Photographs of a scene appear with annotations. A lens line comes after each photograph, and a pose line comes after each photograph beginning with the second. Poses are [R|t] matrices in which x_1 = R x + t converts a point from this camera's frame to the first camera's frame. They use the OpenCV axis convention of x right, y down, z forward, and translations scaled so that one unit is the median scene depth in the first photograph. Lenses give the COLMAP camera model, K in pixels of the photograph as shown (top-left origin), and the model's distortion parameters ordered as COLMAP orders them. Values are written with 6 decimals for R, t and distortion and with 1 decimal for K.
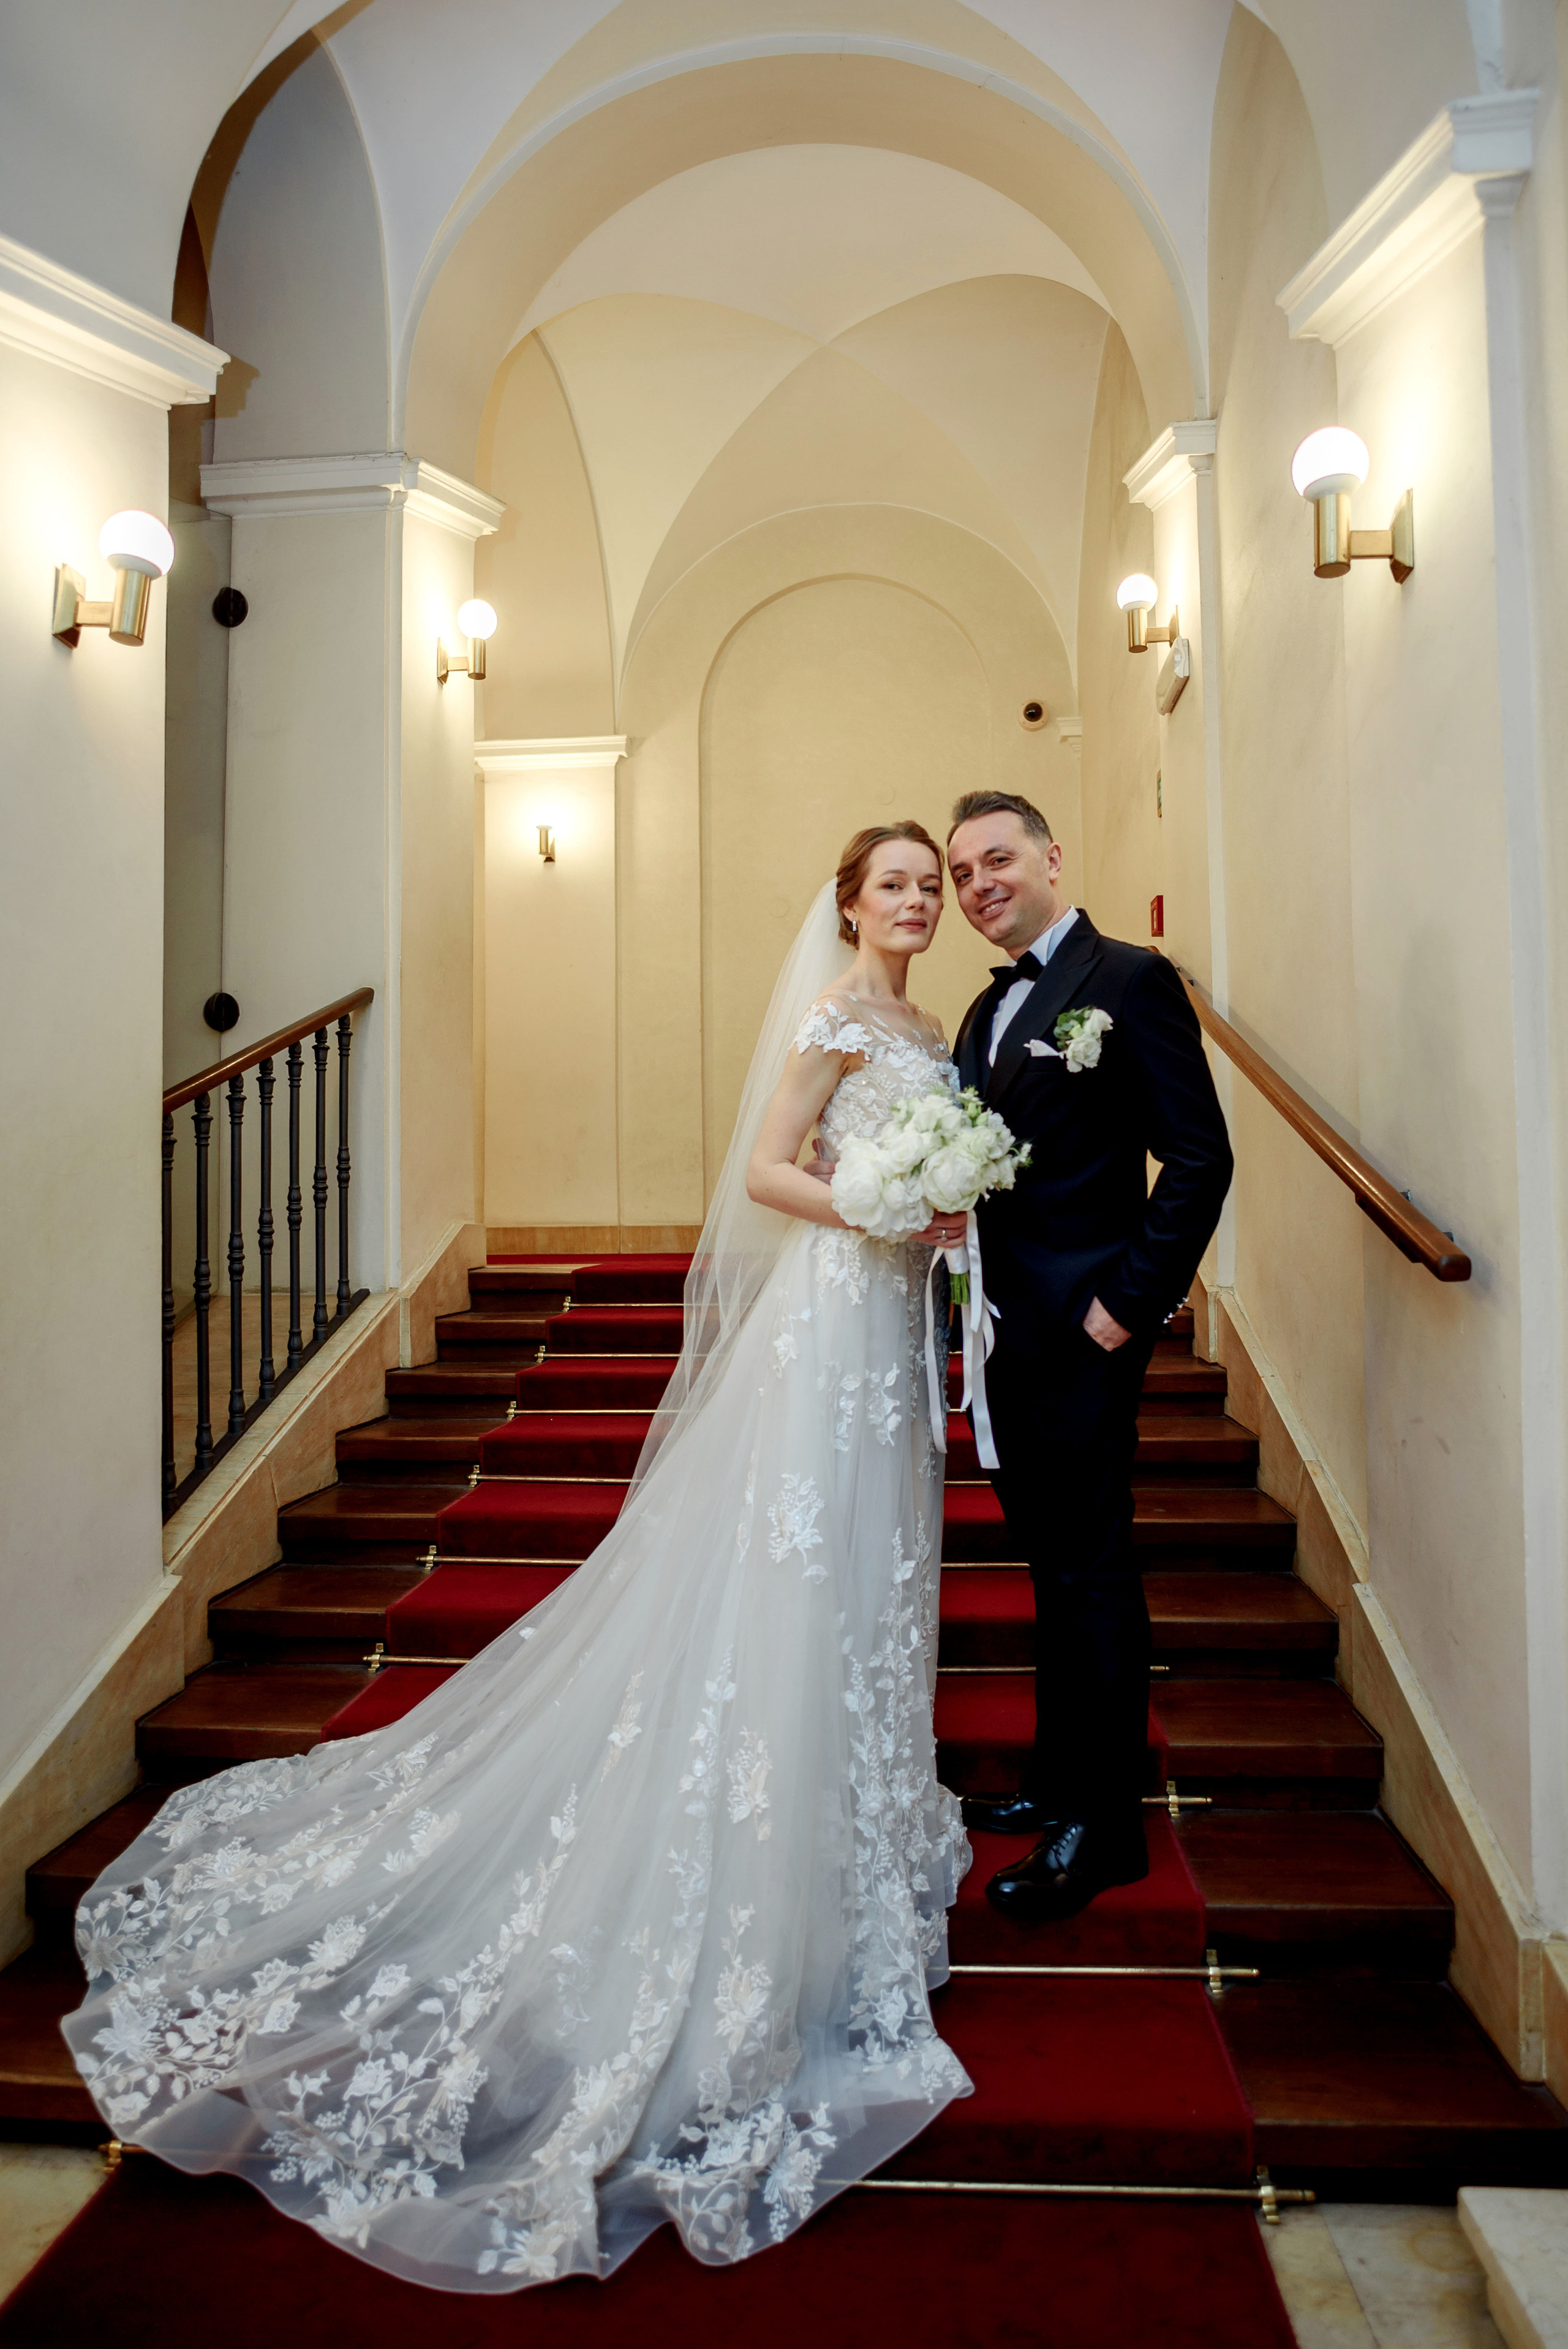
lens RADIAL K [[1350.9, 0, 788.6], [0, 1350.9, 1176.9], [0, 0, 1]] dist [-0.017597, 0.002634]
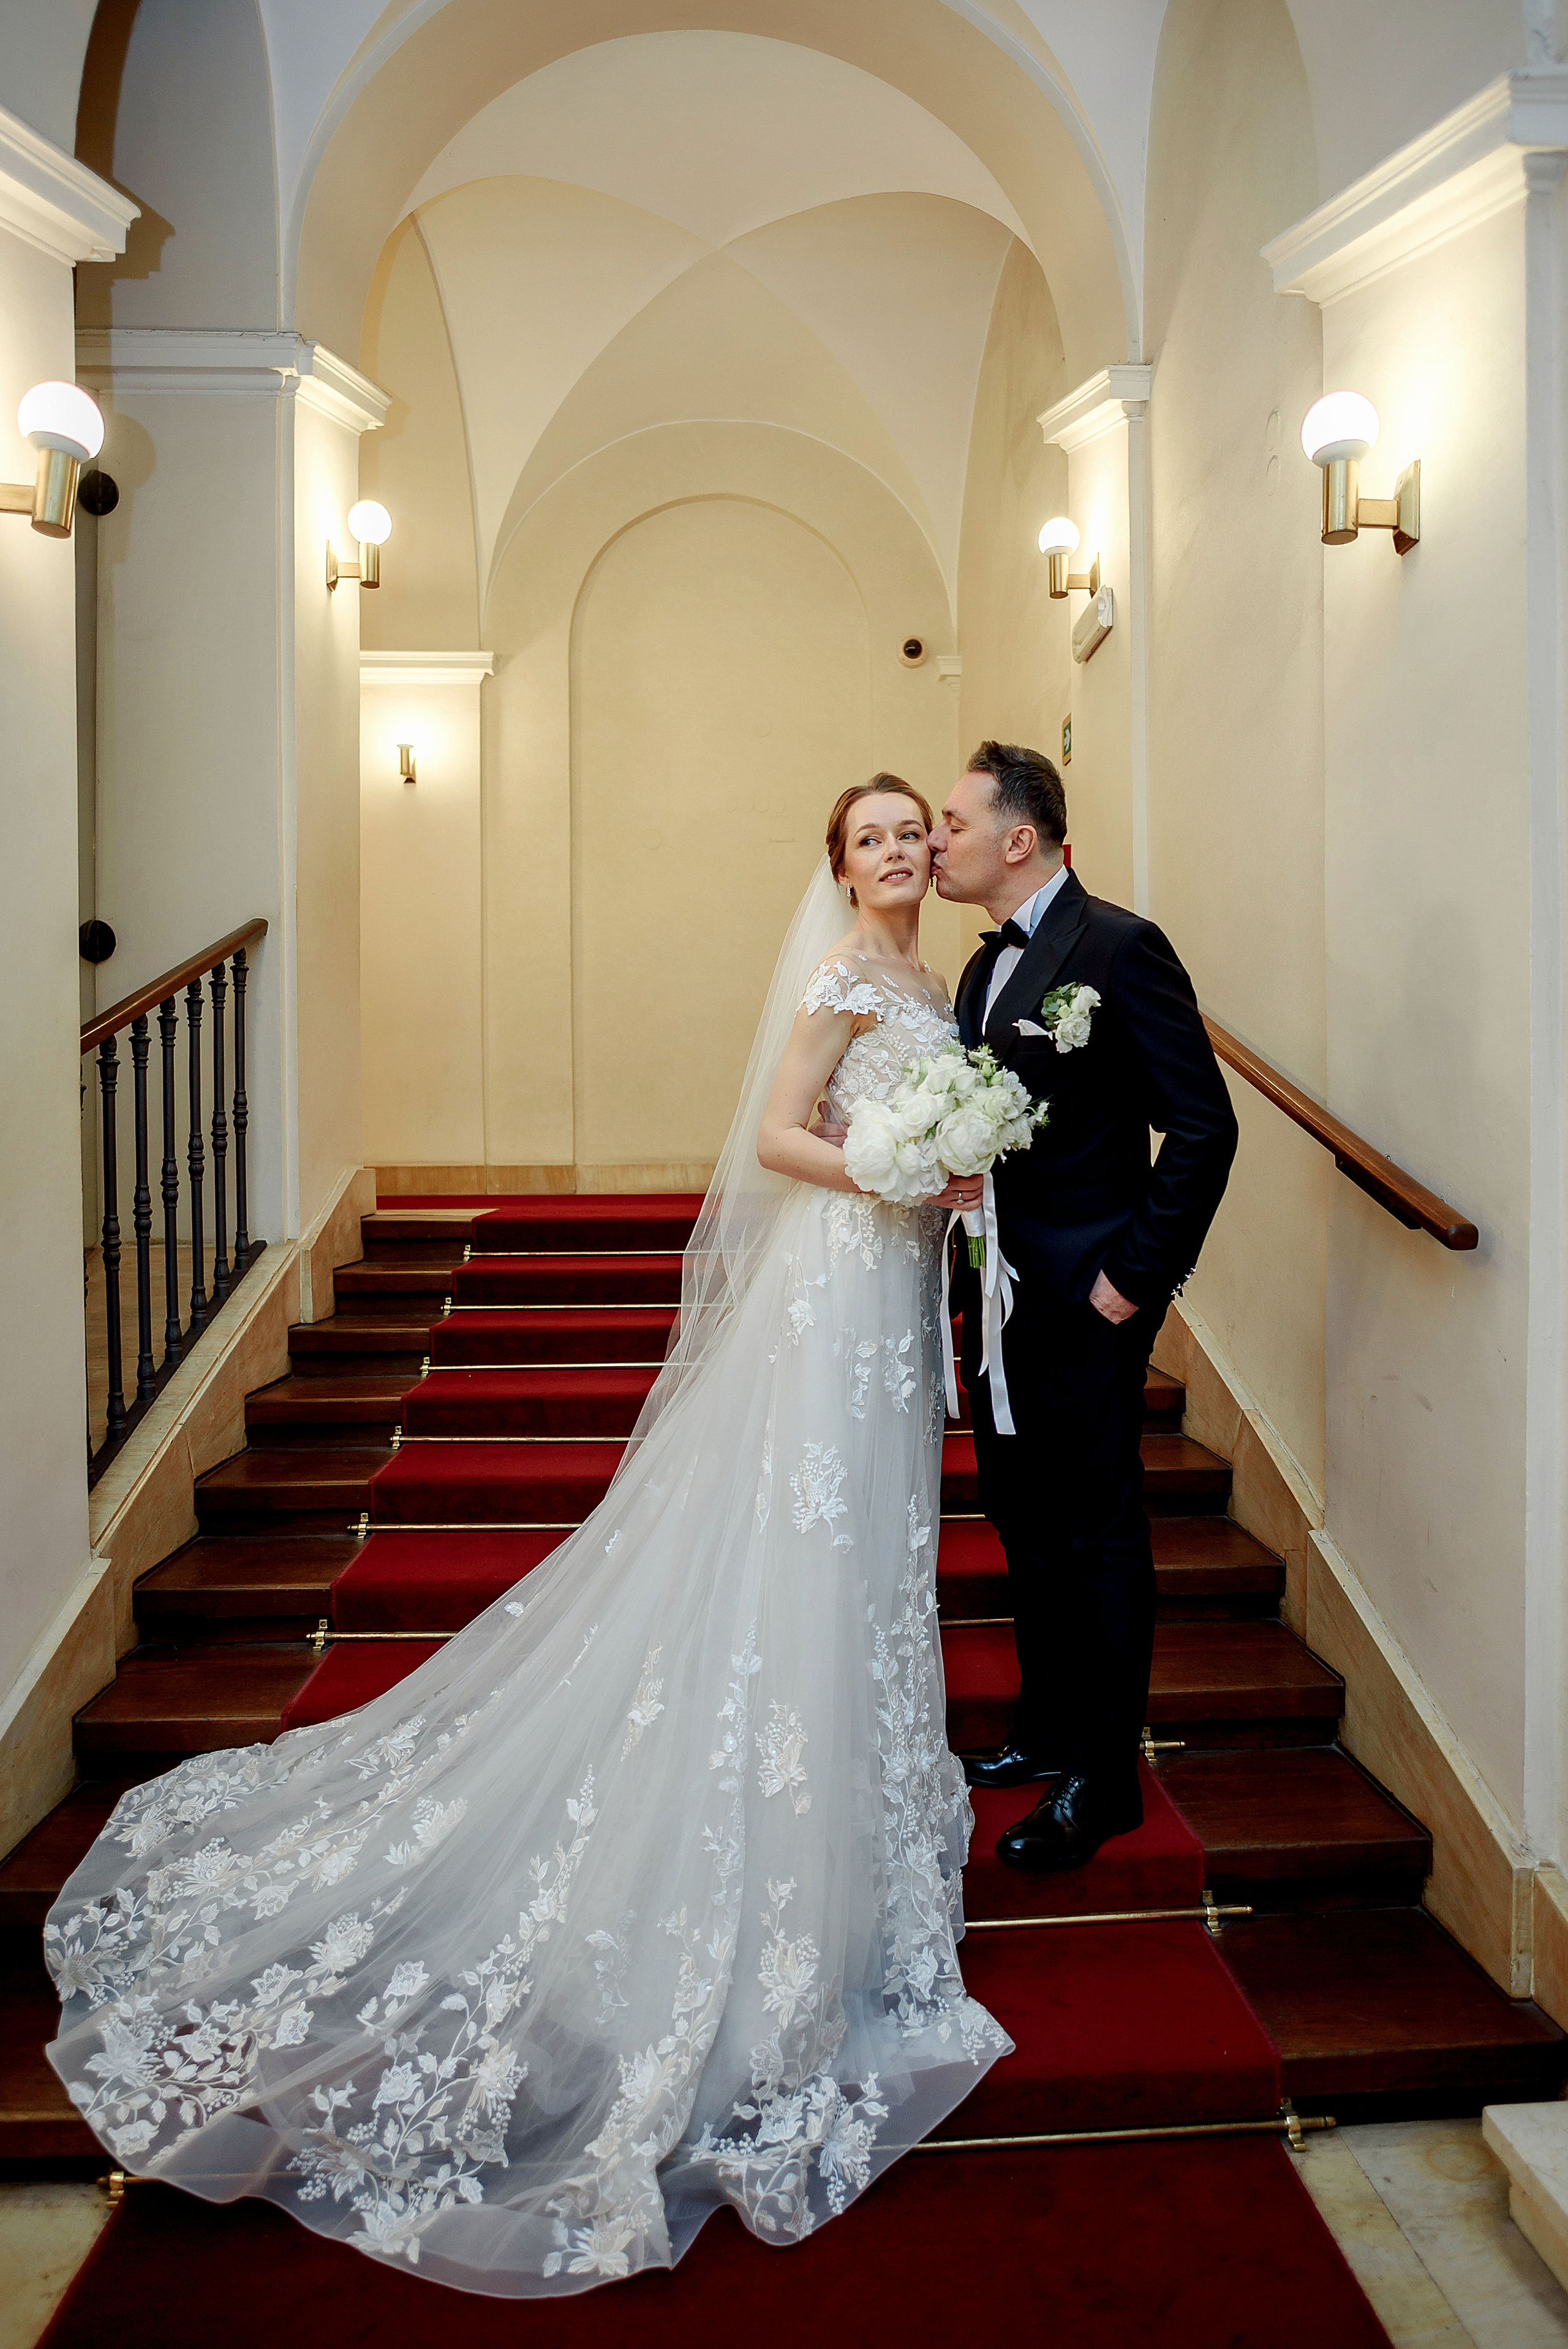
lens RADIAL K [[1360.3, 0, 787.2], [0, 1360.3, 1168.0], [0, 0, 1]] dist [-0.004456, -0.000650]
pose [[0.991606, 0.004040, 0.129233, -0.146606], [-0.009512, 0.999083, 0.041753, -0.022075], [-0.128946, -0.042632, 0.990735, 0.026540]]
